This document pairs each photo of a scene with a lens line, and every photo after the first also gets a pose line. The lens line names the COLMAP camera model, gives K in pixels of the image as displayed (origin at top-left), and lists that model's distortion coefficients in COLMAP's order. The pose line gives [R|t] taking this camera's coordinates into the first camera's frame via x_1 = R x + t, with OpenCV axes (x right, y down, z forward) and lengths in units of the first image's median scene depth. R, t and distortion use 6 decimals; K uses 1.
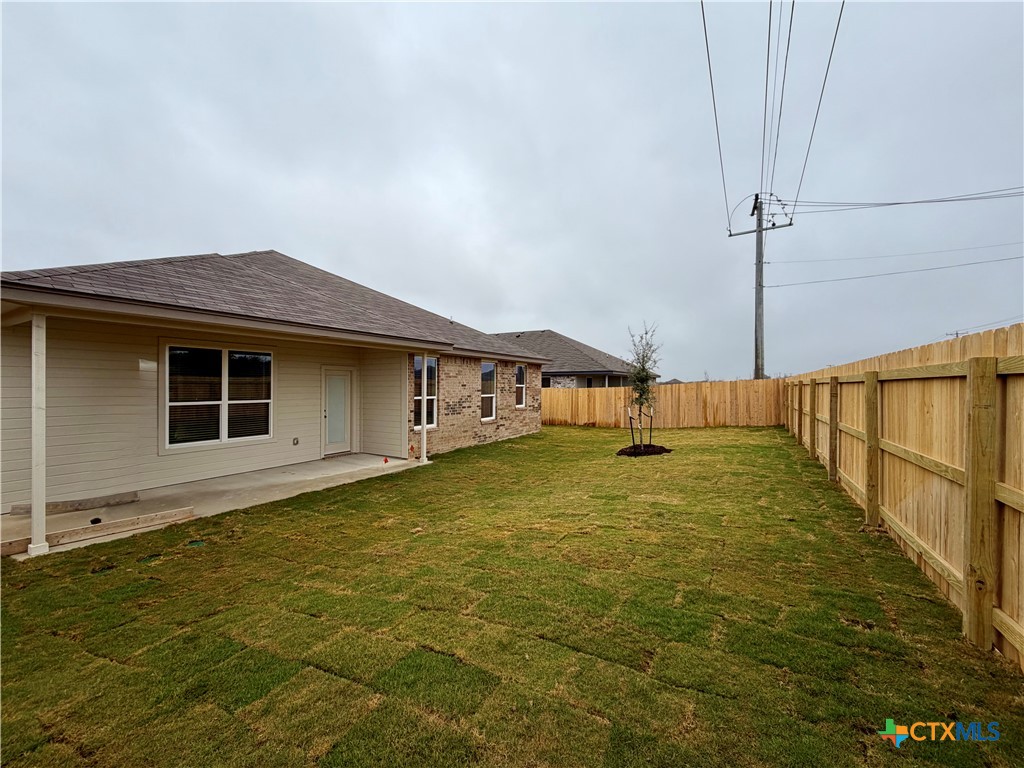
lens RADIAL K [[408.6, 0, 511.8], [0, 408.6, 390.9], [0, 0, 1]] dist [-0.002180, 0.000565]
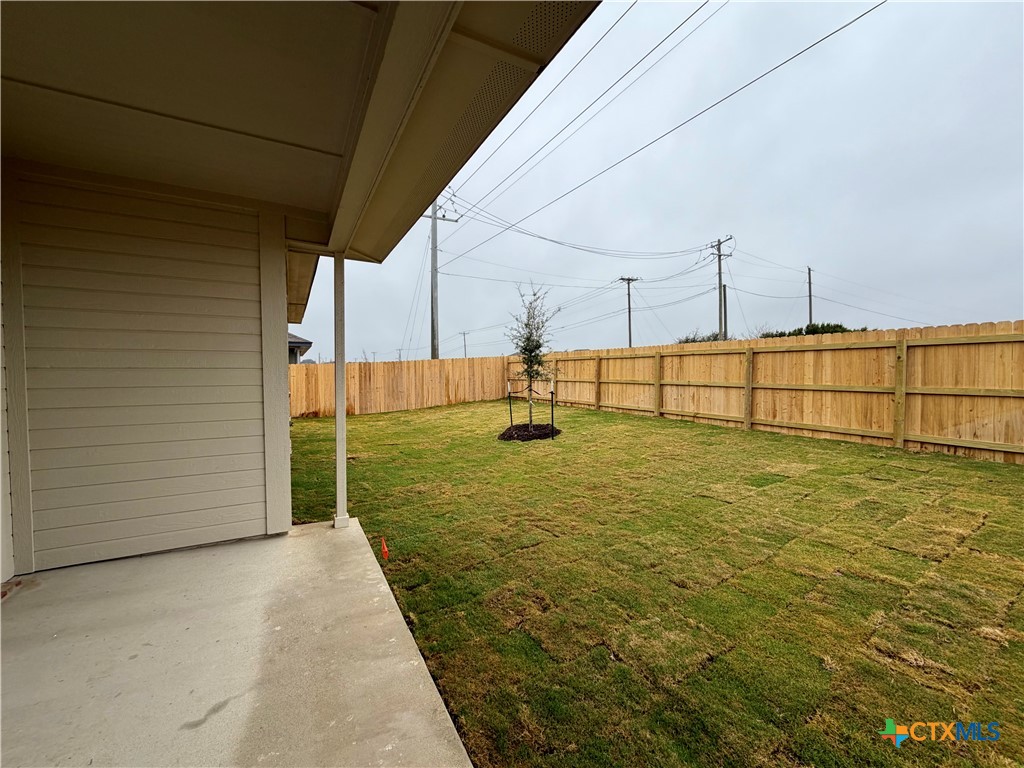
lens RADIAL K [[408.6, 0, 511.7], [0, 408.6, 382.6], [0, 0, 1]] dist [-0.002180, 0.000565]
pose [[0.521782, -0.024648, 0.852723, -0.267977], [0.009465, 0.999688, 0.023105, 0.014425], [-0.853026, -0.003985, 0.521853, 0.370043]]
